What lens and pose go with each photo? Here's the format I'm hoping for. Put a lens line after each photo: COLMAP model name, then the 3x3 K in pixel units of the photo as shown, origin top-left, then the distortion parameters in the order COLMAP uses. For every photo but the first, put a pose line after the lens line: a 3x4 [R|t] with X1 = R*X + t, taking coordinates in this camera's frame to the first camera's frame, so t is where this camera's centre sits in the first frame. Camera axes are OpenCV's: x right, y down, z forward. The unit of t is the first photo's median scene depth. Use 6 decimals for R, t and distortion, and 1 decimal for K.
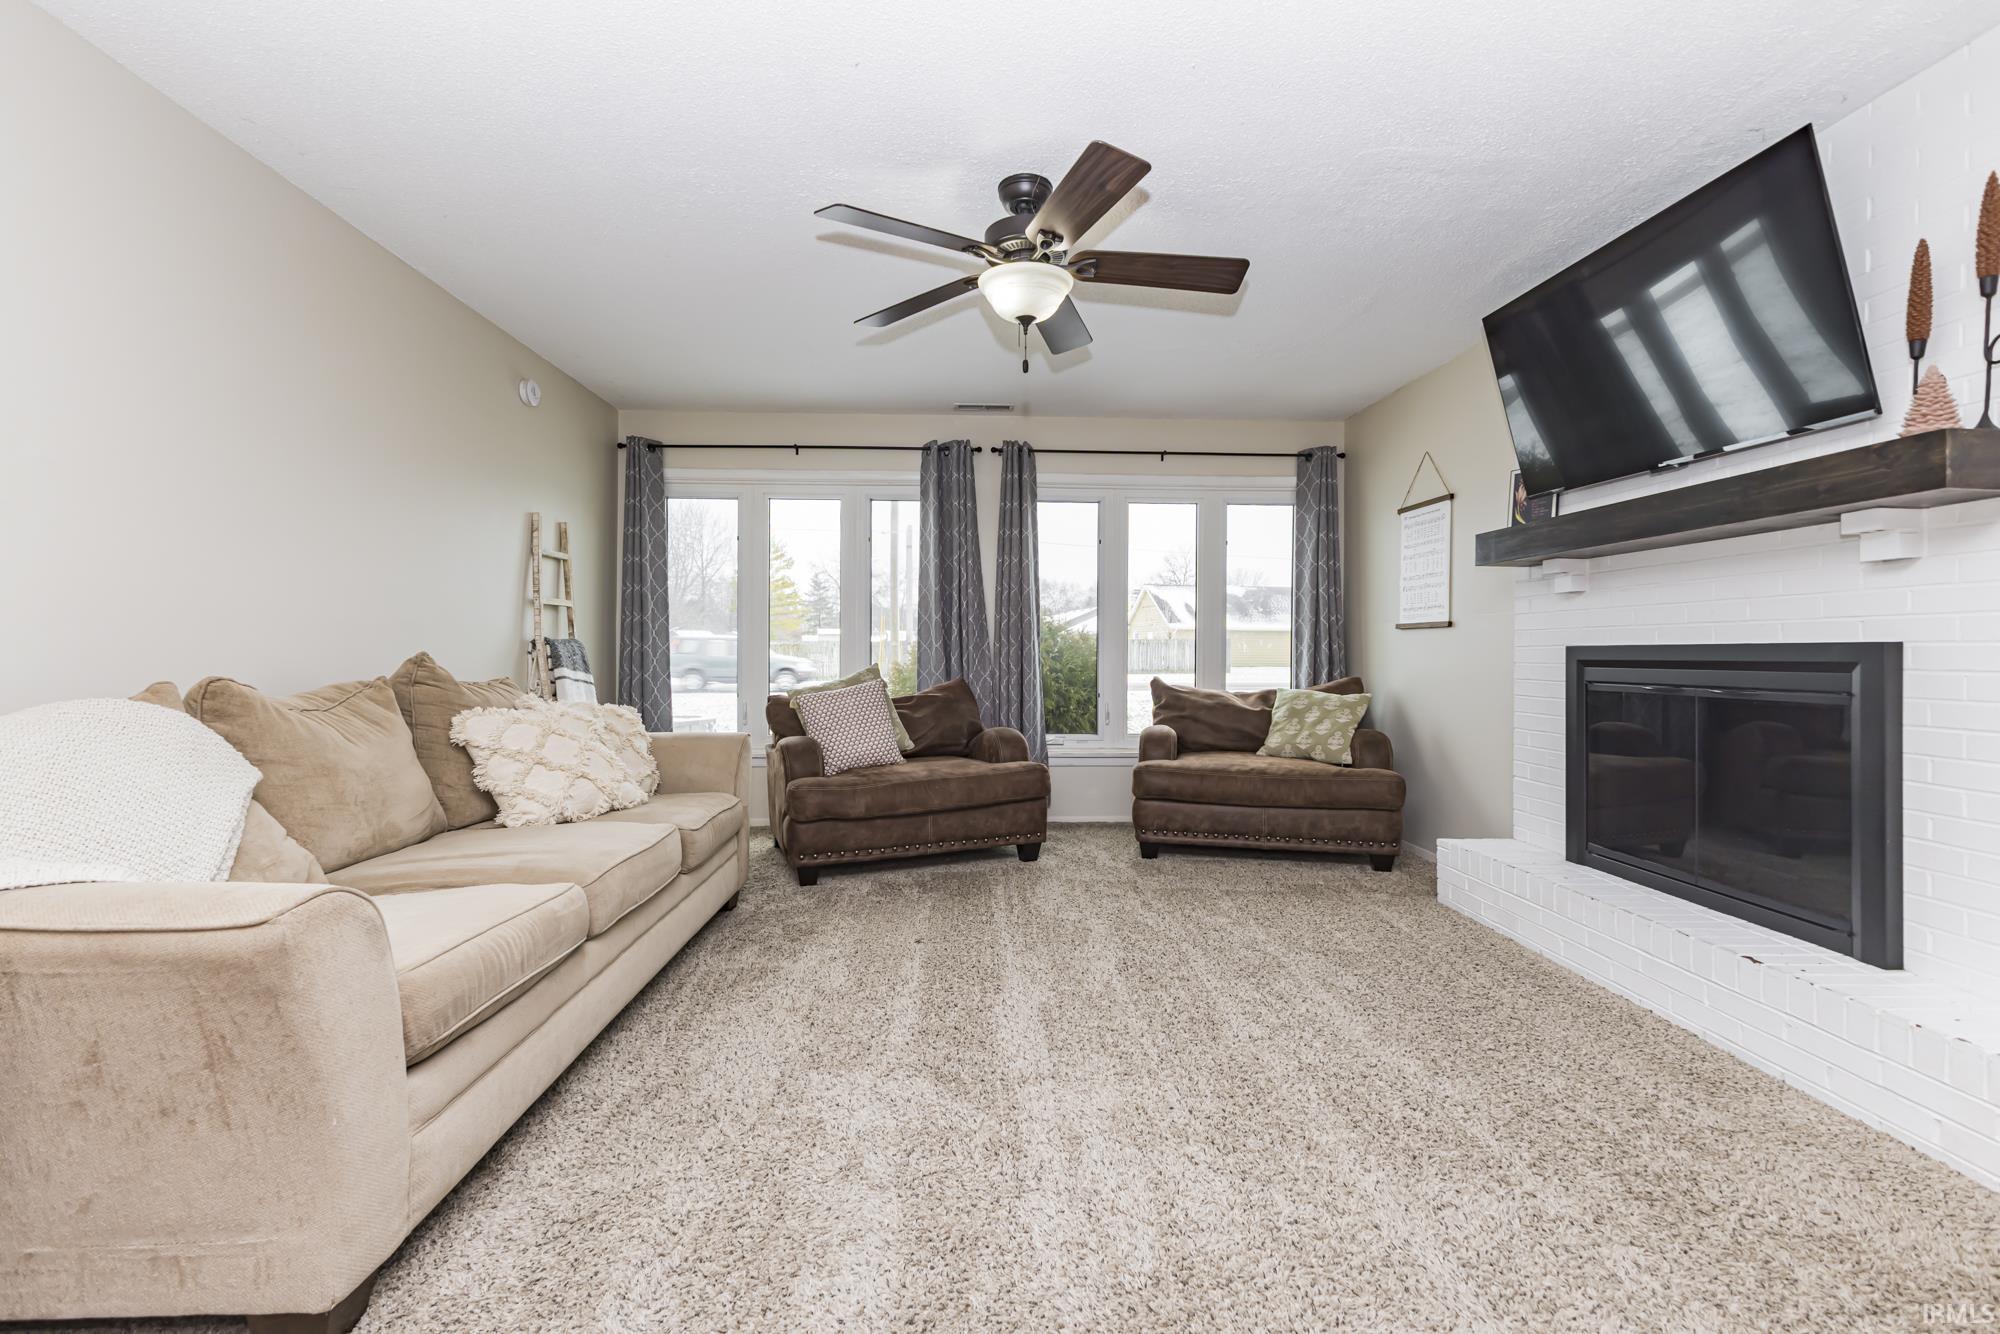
lens RADIAL K [[816.2, 0, 1006.5], [0, 816.2, 656.4], [0, 0, 1]] dist [0.007195, -0.000616]
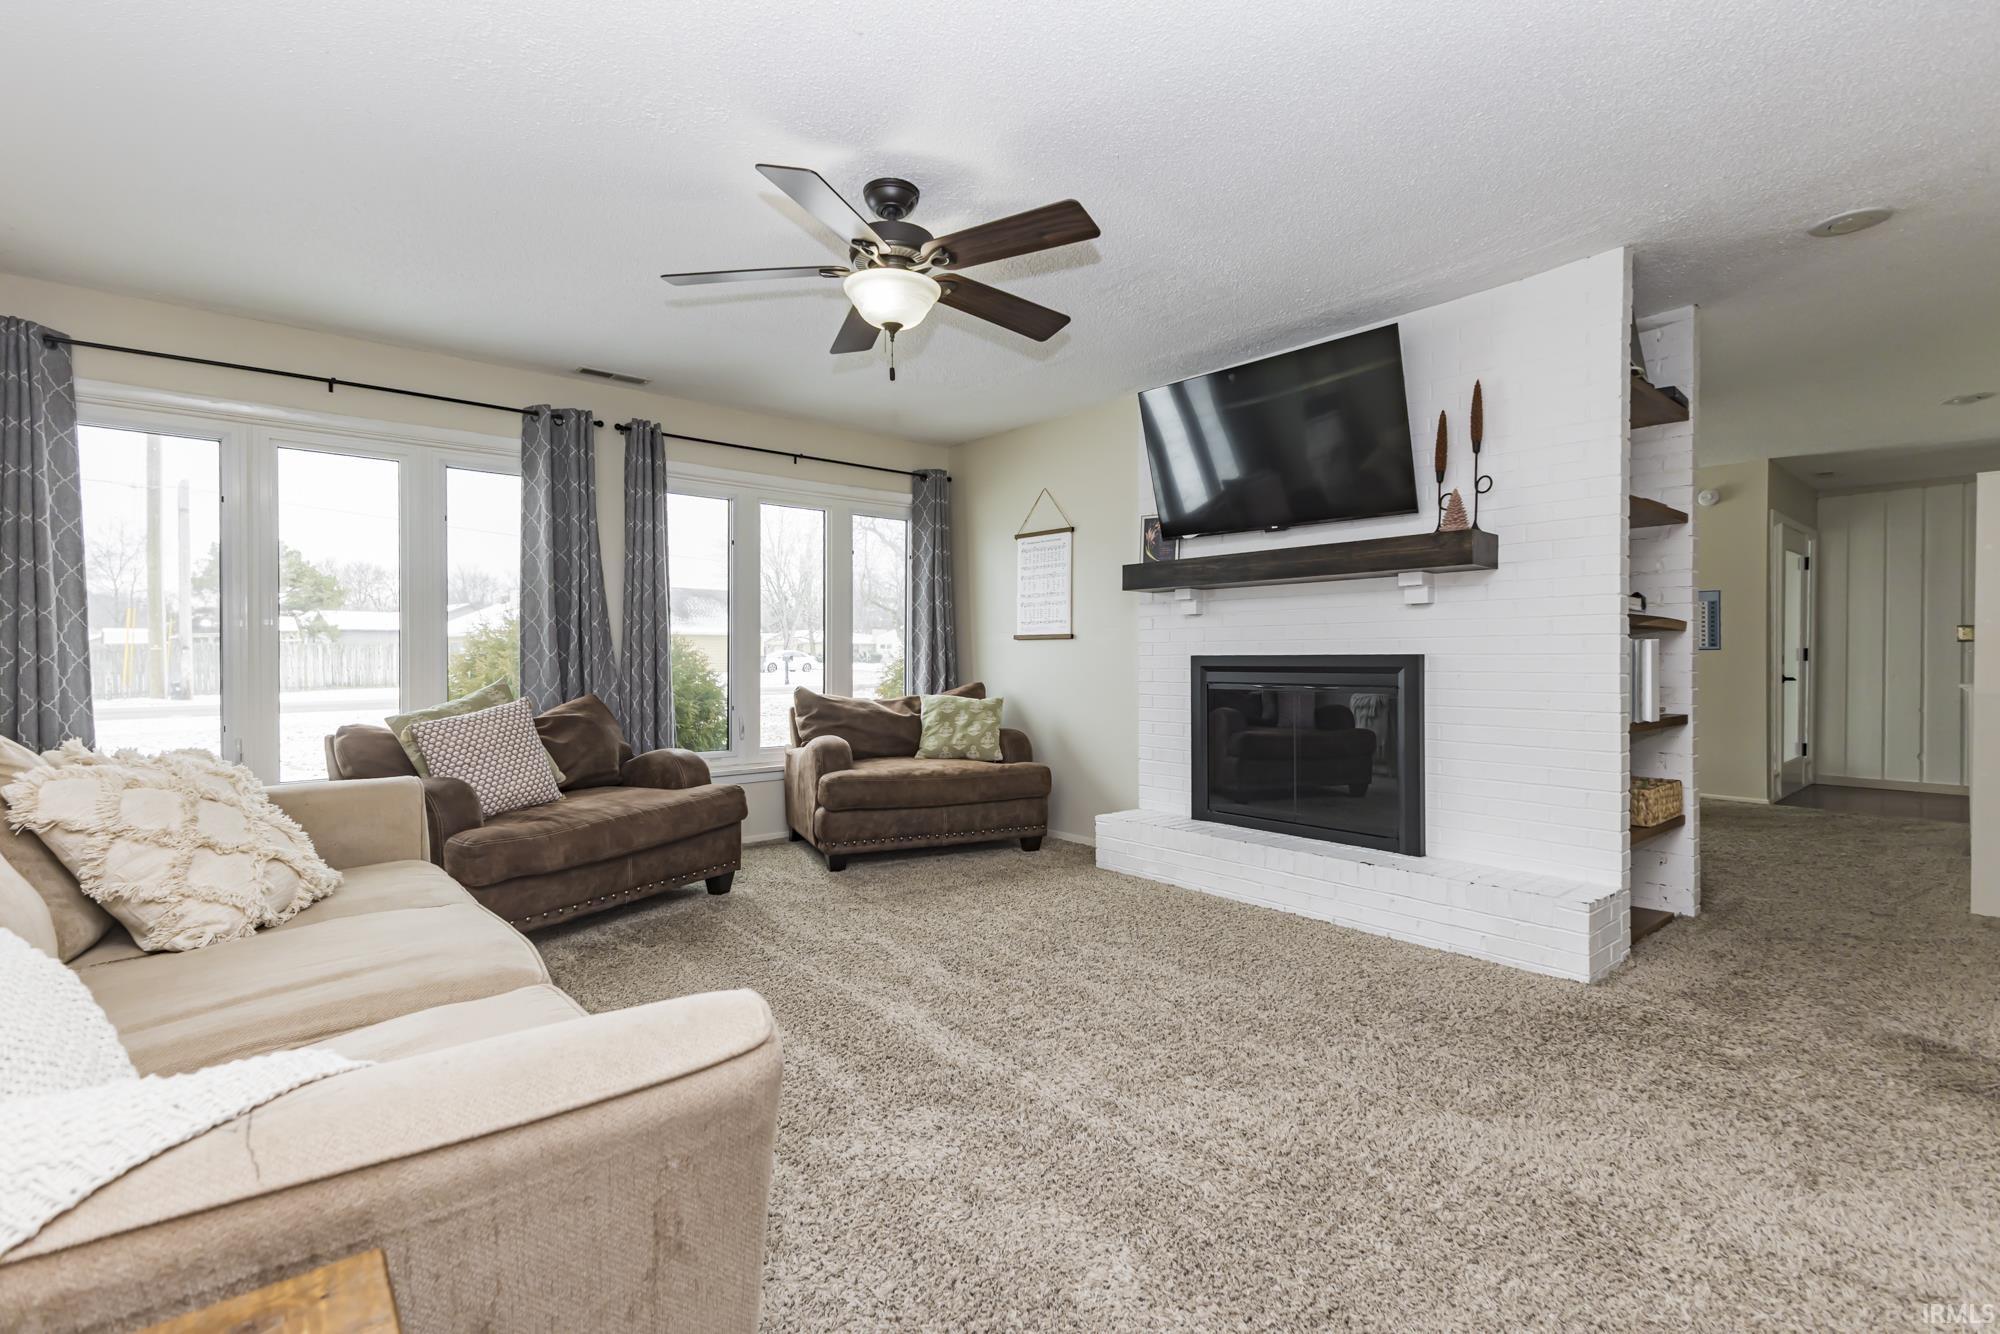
lens RADIAL K [[850.5, 0, 991.8], [0, 850.5, 666.1], [0, 0, 1]] dist [0.008151, 0.000252]
pose [[0.817484, -0.010943, 0.575847, -0.276382], [0.008273, 0.999939, 0.007258, -0.006511], [-0.575892, -0.001169, 0.817525, 0.055922]]
